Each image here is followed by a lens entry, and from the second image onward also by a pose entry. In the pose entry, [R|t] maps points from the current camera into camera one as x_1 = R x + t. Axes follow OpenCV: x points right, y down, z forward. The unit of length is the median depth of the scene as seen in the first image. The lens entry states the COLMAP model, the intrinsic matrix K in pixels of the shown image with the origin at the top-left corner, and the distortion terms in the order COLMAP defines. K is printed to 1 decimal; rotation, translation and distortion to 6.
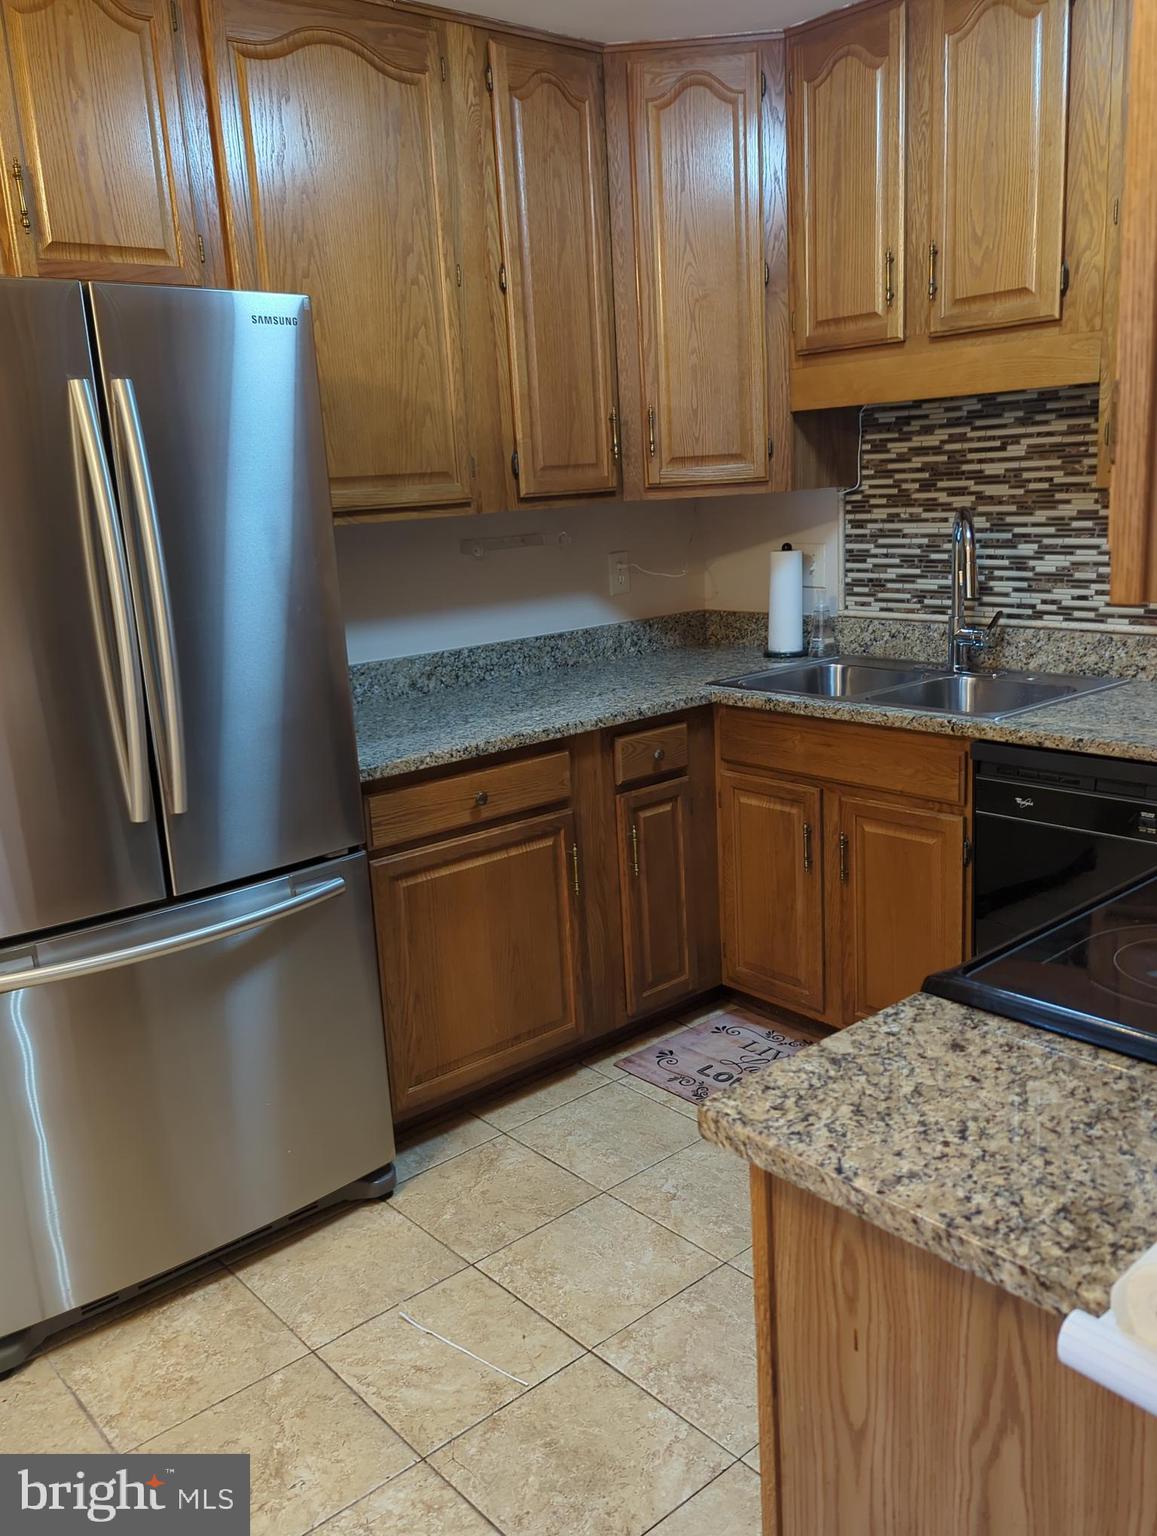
lens RADIAL K [[1273.2, 0, 567.4], [0, 1273.2, 769.2], [0, 0, 1]] dist [0.063521, -0.081577]
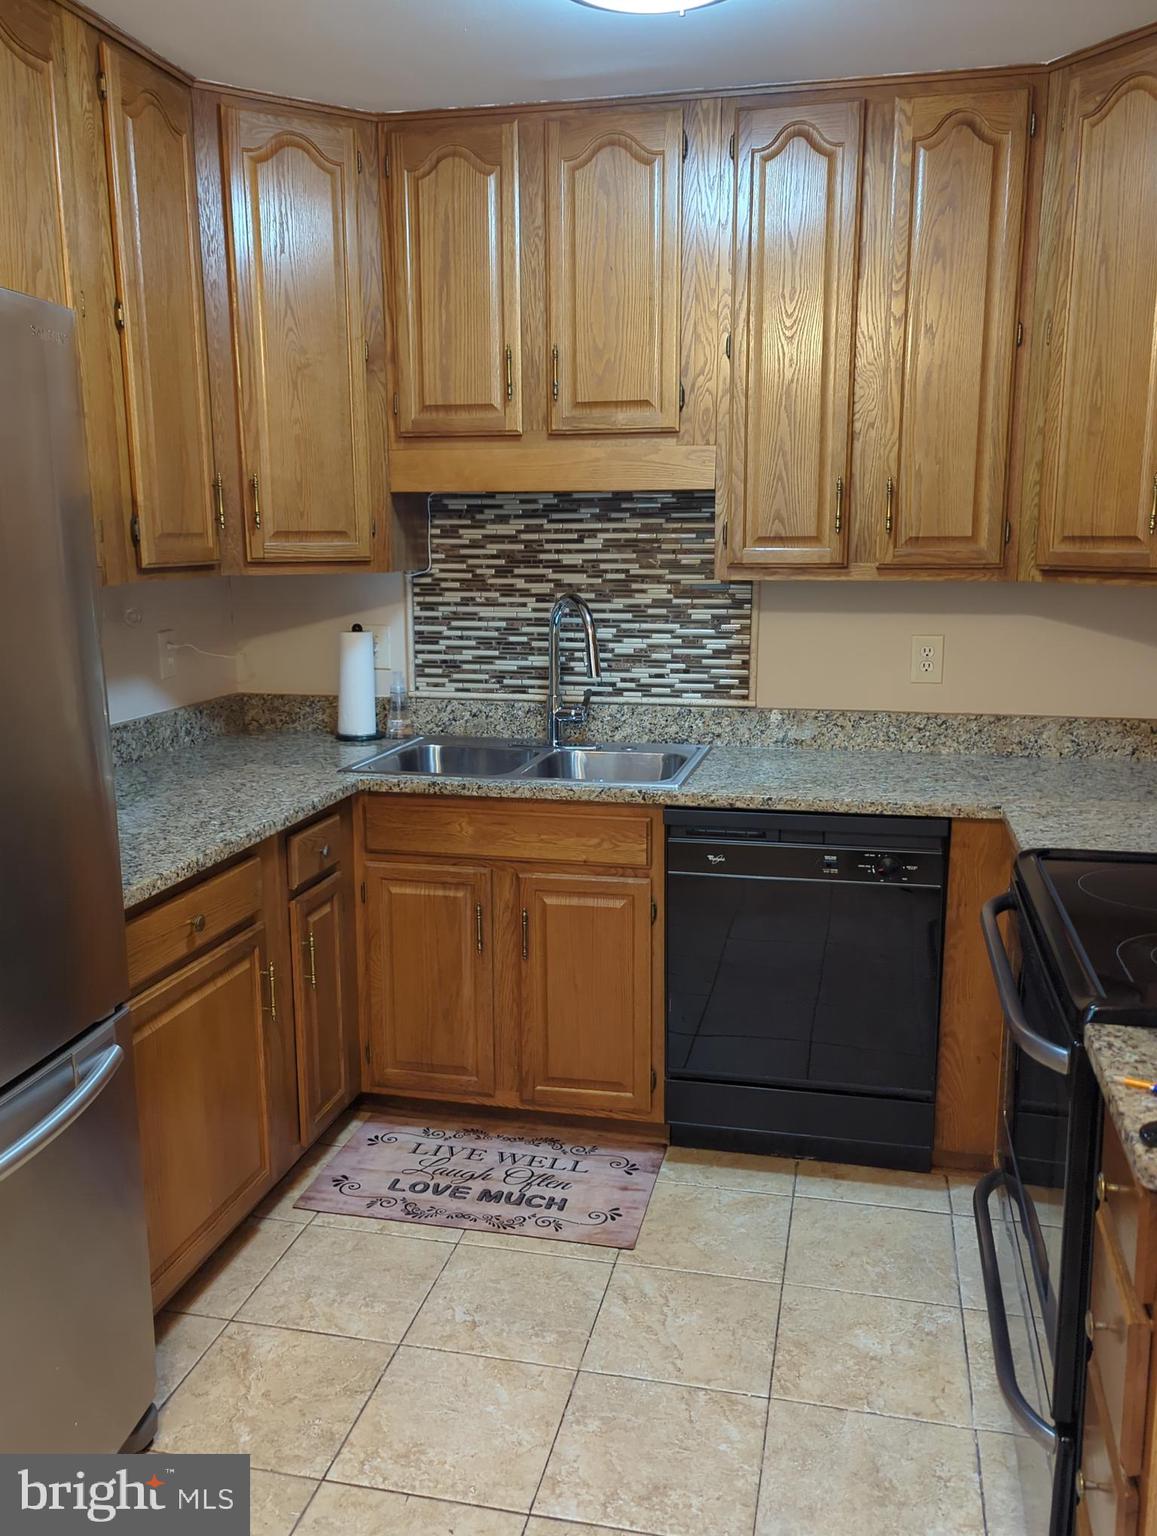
lens RADIAL K [[1273.2, 0, 567.4], [0, 1273.2, 769.2], [0, 0, 1]] dist [0.063521, -0.081577]
pose [[0.798434, -0.059738, 0.599112, -0.334507], [0.096769, 0.994862, -0.029765, -0.025940], [-0.594255, 0.081741, 0.800112, 0.156811]]
